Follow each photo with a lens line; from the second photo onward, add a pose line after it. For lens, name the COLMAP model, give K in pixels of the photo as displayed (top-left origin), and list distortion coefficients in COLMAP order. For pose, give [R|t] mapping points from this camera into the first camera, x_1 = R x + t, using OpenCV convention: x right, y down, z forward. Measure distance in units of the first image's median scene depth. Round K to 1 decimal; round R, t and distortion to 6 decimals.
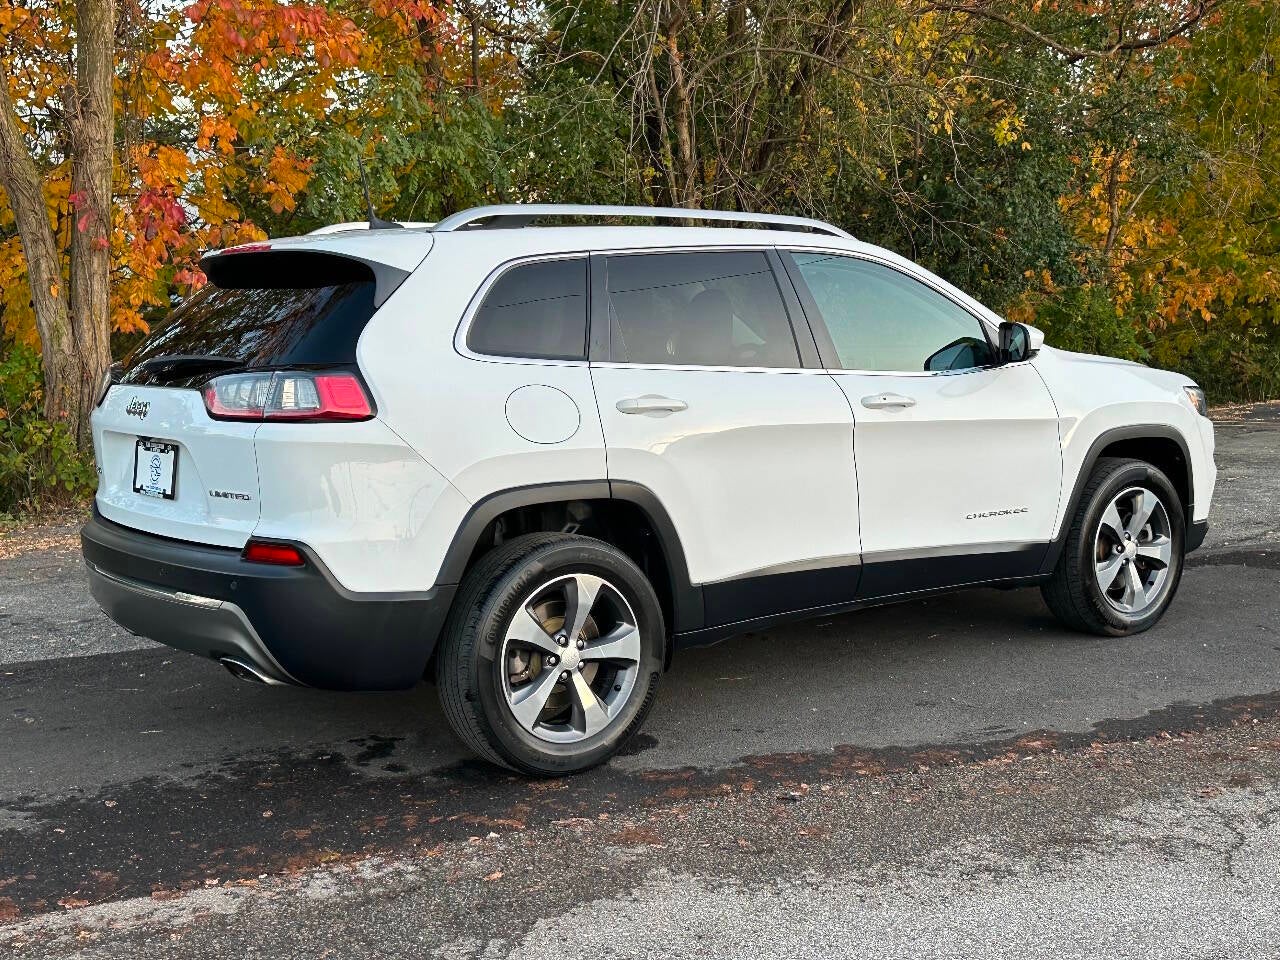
lens RADIAL K [[1531.0, 0, 643.2], [0, 1531.0, 482.9], [0, 0, 1]] dist [0.223460, -0.497224]
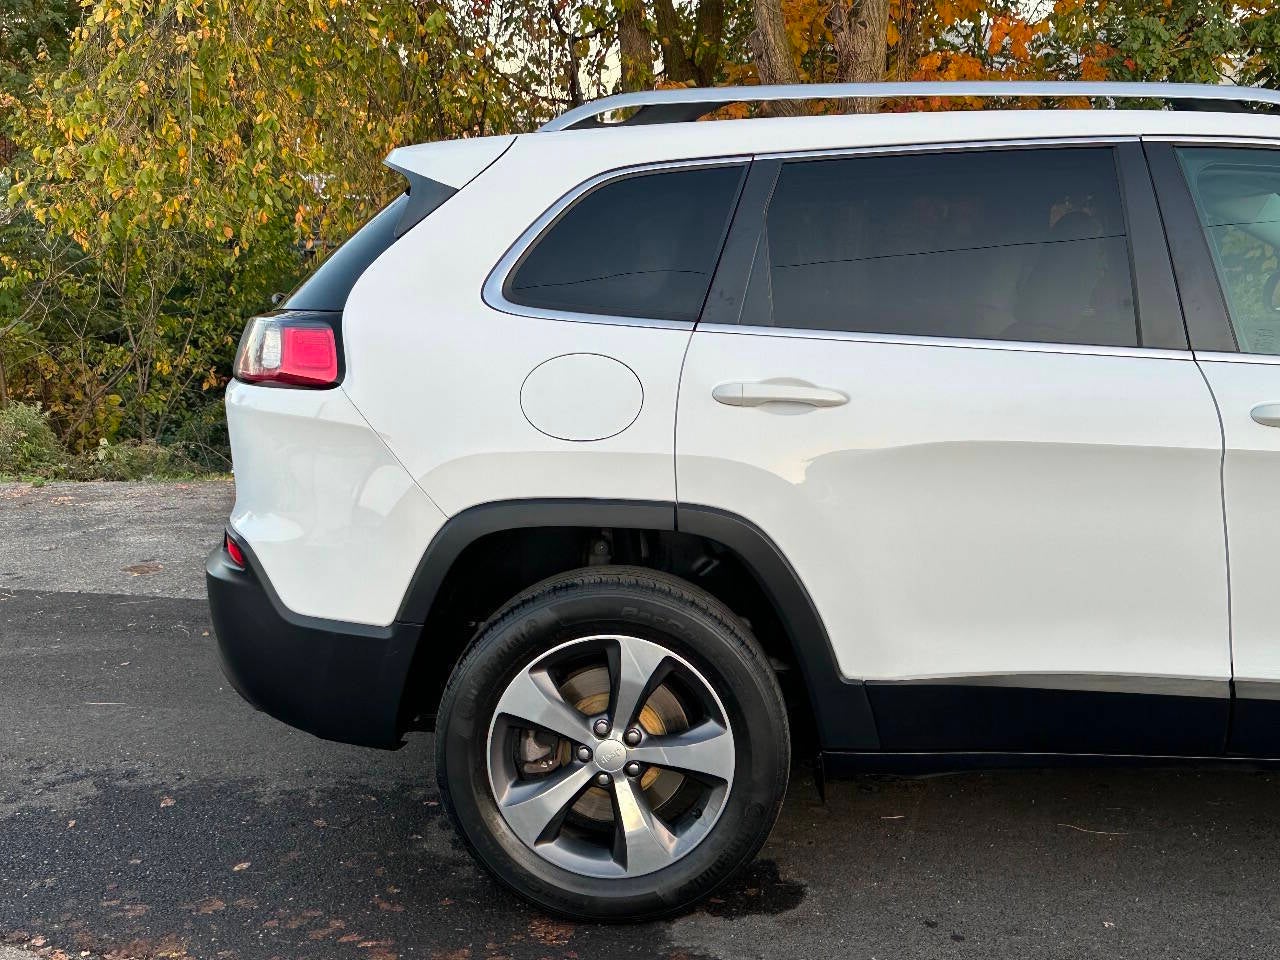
lens RADIAL K [[1531.0, 0, 643.2], [0, 1531.0, 482.9], [0, 0, 1]] dist [0.223460, -0.497224]
pose [[0.765094, 0.113914, -0.633763, 0.383120], [-0.084233, 0.993476, 0.076881, -0.060164], [0.638386, -0.005437, 0.769697, 0.479103]]
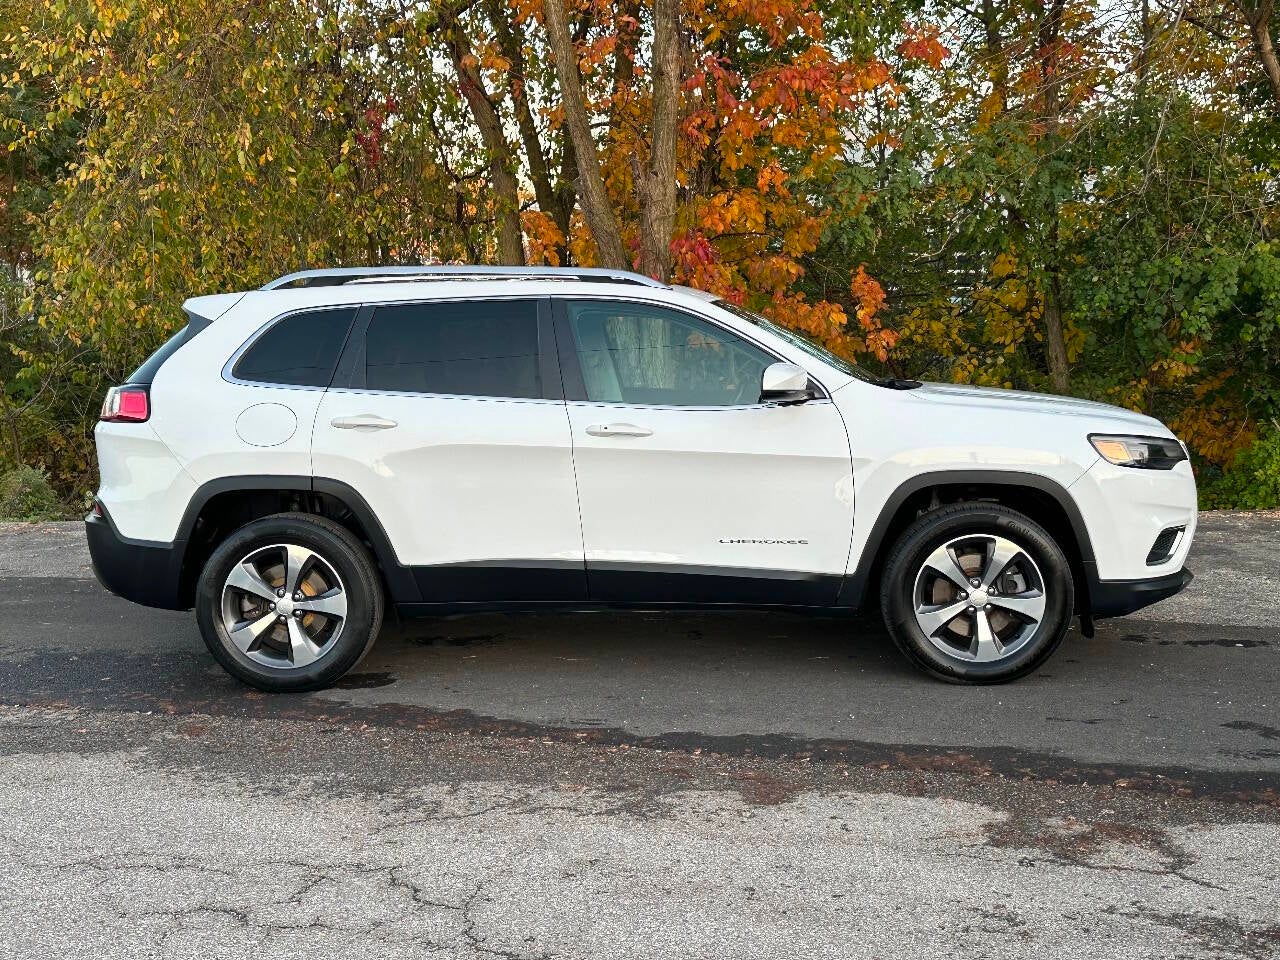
lens RADIAL K [[1531.0, 0, 643.2], [0, 1531.0, 482.9], [0, 0, 1]] dist [0.223460, -0.497224]
pose [[0.754203, 0.073290, -0.652538, 1.065087], [-0.073427, 0.996932, 0.027103, -0.053800], [0.652523, 0.027472, 0.757271, 0.170507]]
